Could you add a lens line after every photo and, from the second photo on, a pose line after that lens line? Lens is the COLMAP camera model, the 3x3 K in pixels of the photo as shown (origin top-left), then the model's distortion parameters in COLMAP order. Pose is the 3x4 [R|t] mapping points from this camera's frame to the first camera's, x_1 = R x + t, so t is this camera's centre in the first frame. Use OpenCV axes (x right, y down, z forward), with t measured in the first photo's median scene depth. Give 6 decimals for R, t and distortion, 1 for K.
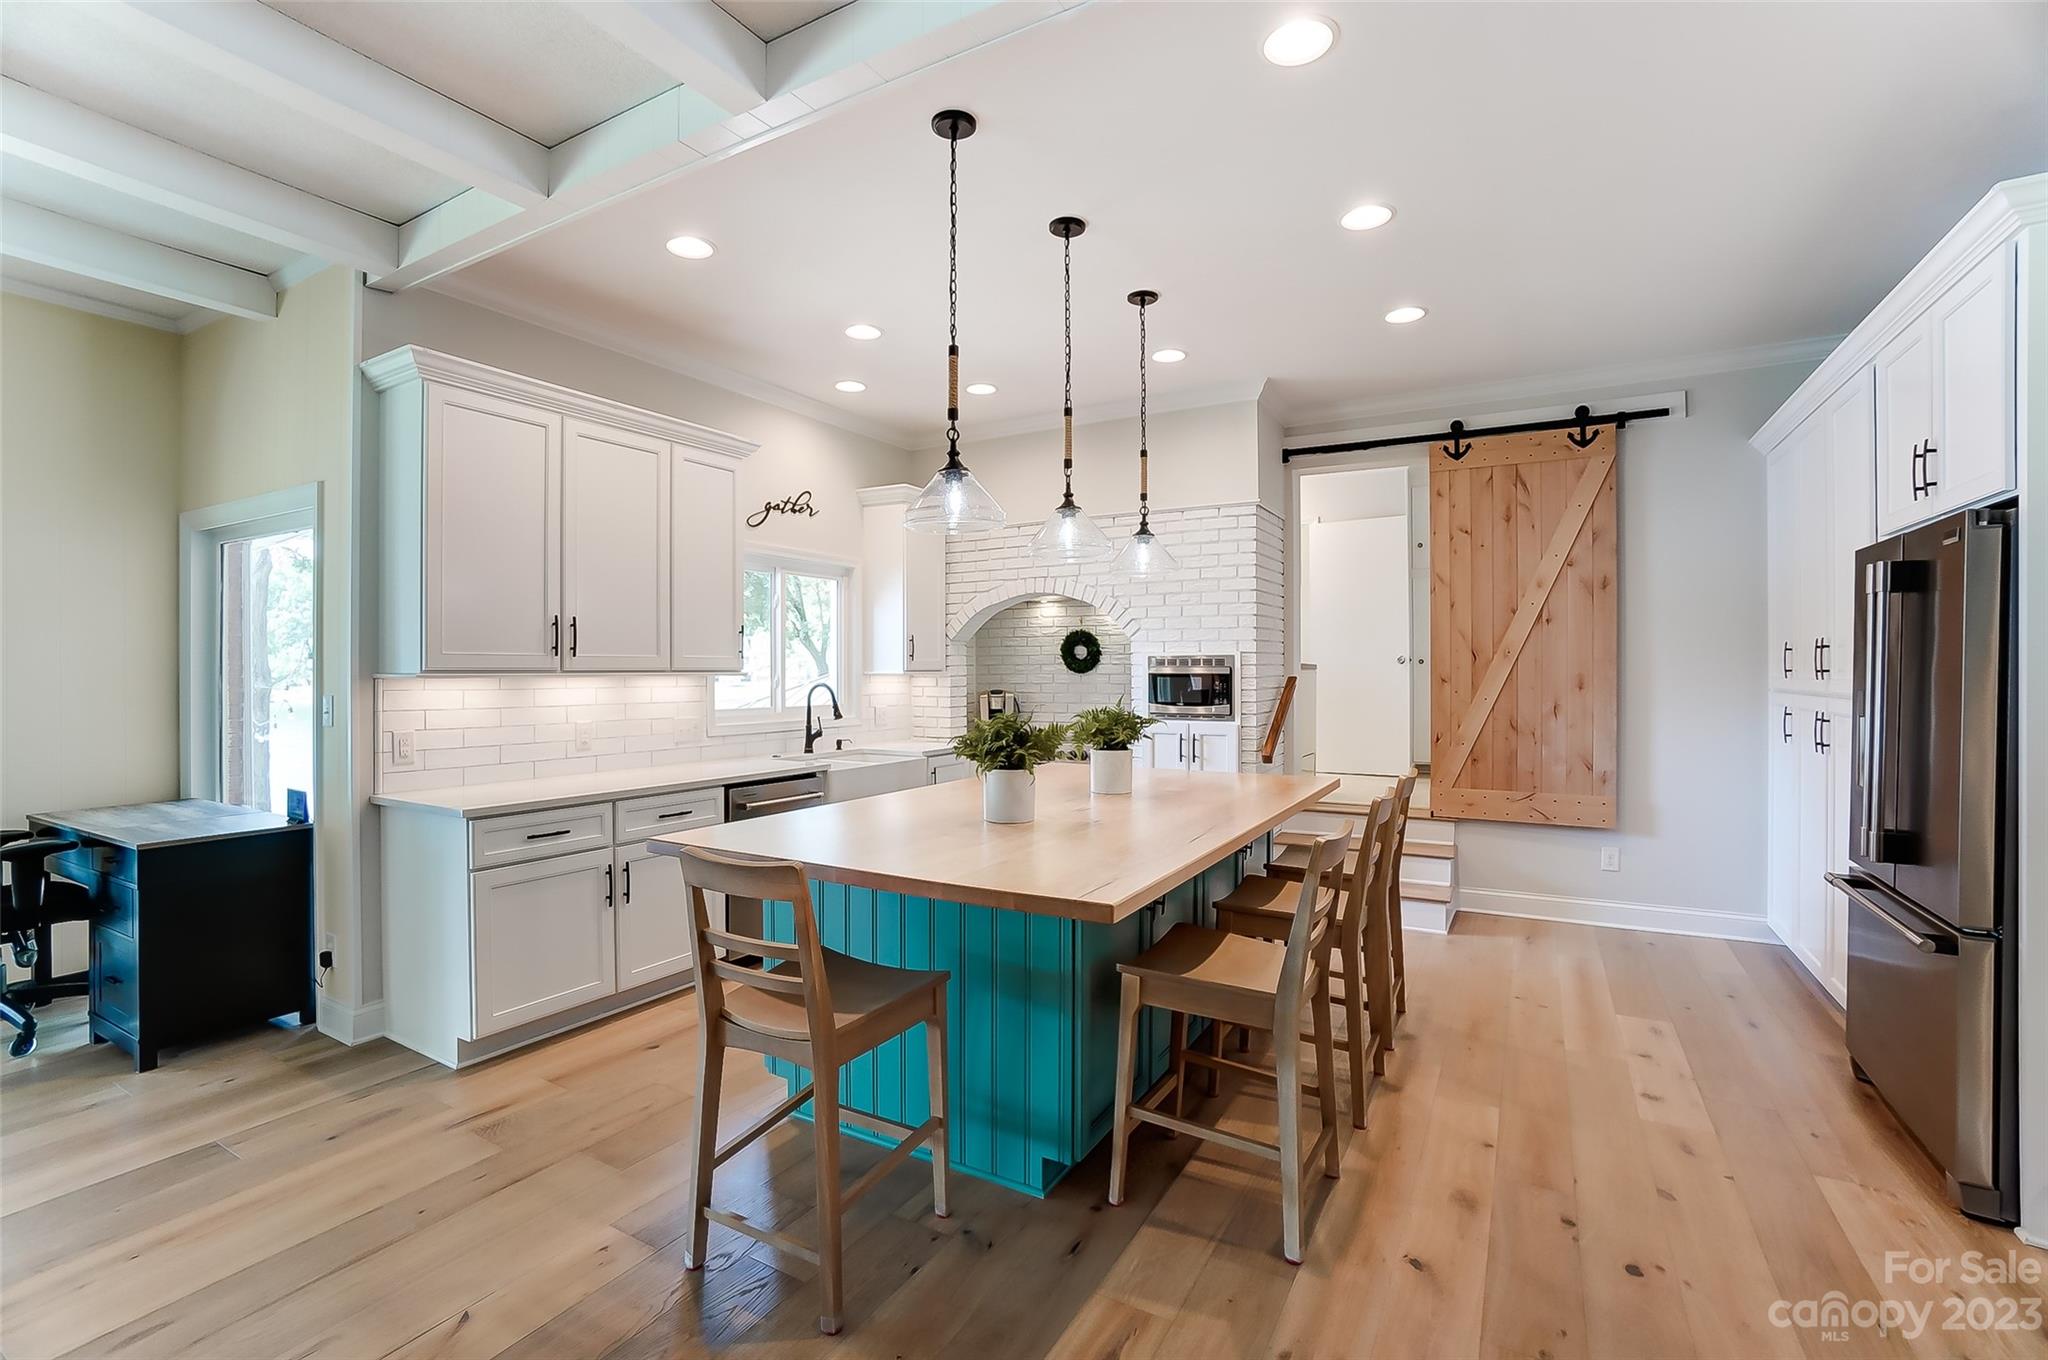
lens RADIAL K [[896.1, 0, 1014.3], [0, 896.1, 664.6], [0, 0, 1]] dist [-0.056573, -0.000009]
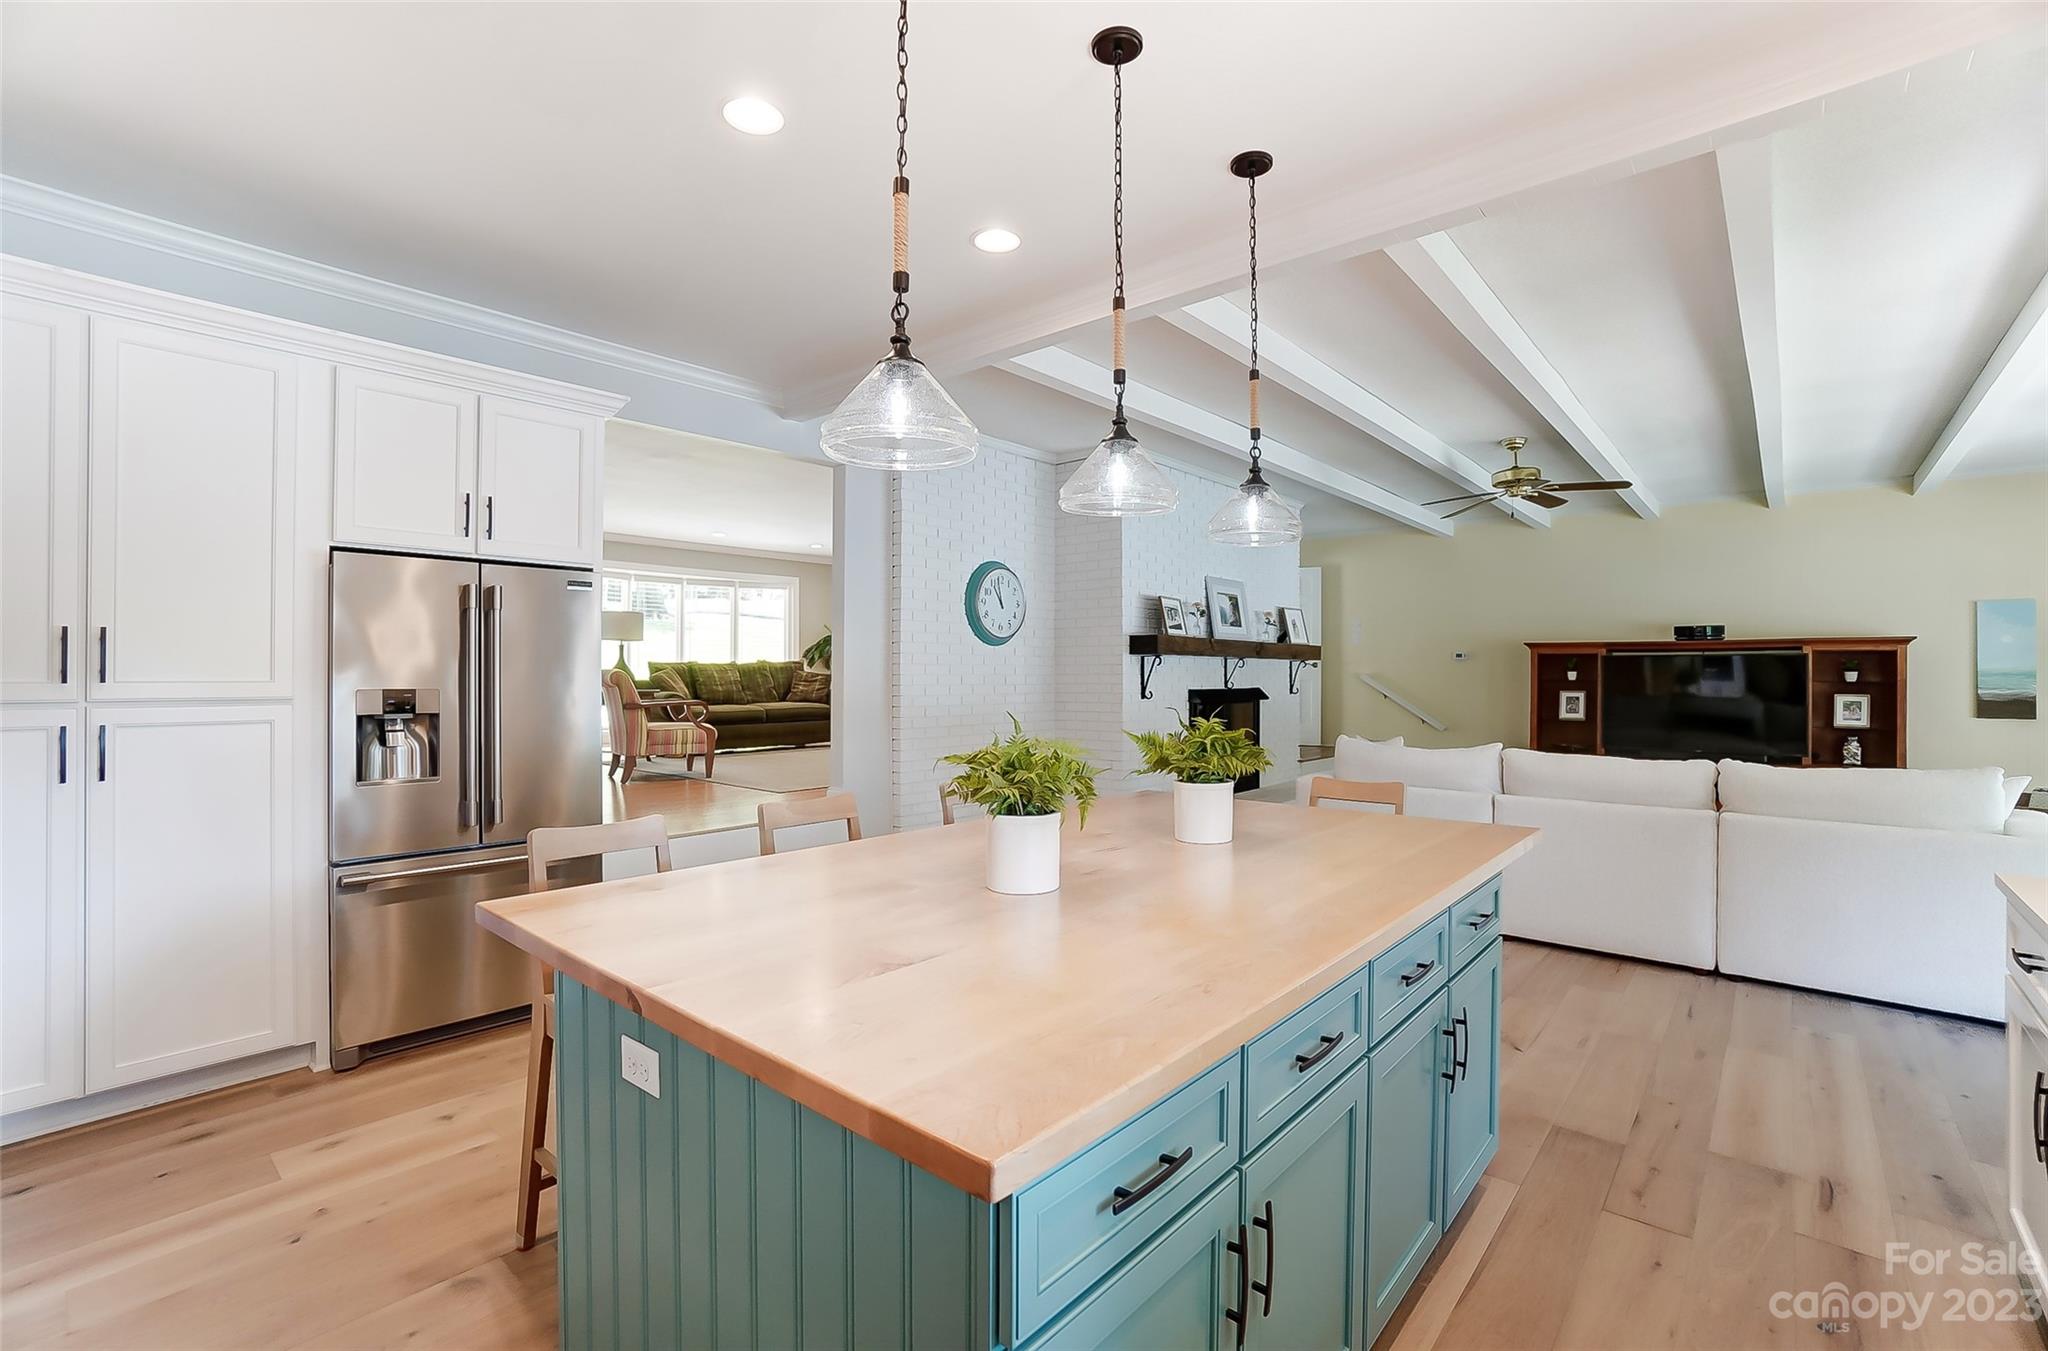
lens RADIAL K [[913.1, 0, 1013.0], [0, 913.1, 672.9], [0, 0, 1]] dist [-0.070597, 0.024274]
pose [[-0.981414, -0.000974, 0.191901, 0.003481], [-0.001994, 0.999985, -0.005124, 0.006924], [-0.191893, -0.005411, -0.981401, 1.062775]]
